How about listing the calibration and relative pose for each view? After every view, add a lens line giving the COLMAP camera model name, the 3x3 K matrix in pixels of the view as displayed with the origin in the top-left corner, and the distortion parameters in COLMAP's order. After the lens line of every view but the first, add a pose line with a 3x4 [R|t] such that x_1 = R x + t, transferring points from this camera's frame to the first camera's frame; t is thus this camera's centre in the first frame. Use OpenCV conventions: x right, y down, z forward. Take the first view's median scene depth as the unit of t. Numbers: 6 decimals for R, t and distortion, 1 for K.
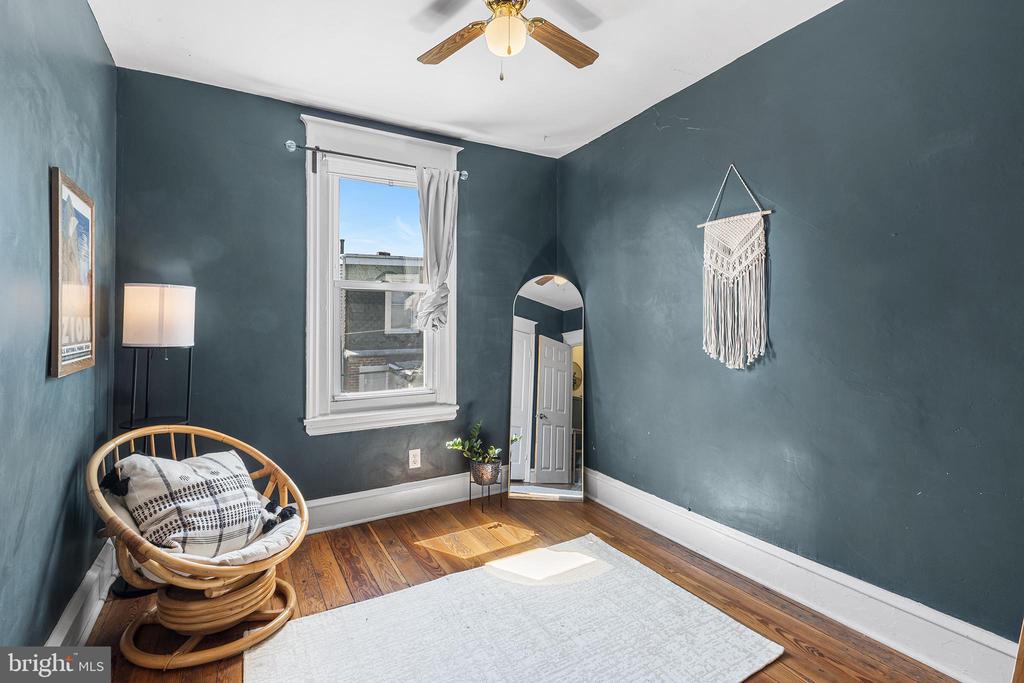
lens RADIAL K [[464.8, 0, 506.4], [0, 464.8, 332.7], [0, 0, 1]] dist [0.001762, -0.000867]
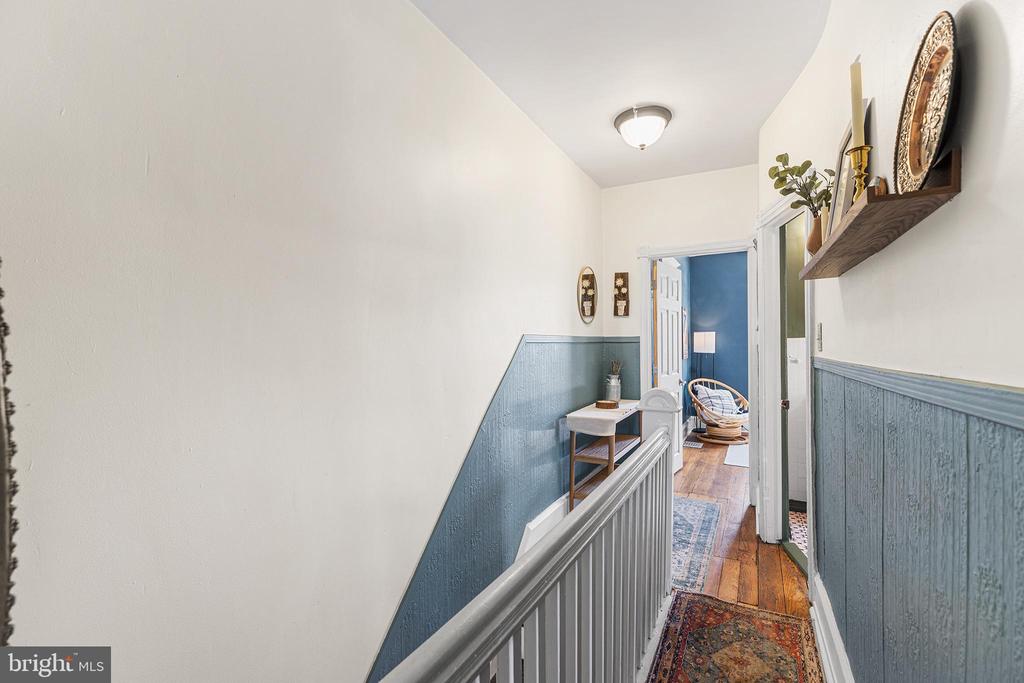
lens RADIAL K [[464.8, 0, 504.9], [0, 464.8, 343.3], [0, 0, 1]] dist [0.001762, -0.000867]
pose [[0.522121, -0.012490, -0.852780, 1.191661], [-0.000229, 0.999891, -0.014785, 0.014368], [0.852872, 0.007915, 0.522061, -1.742333]]
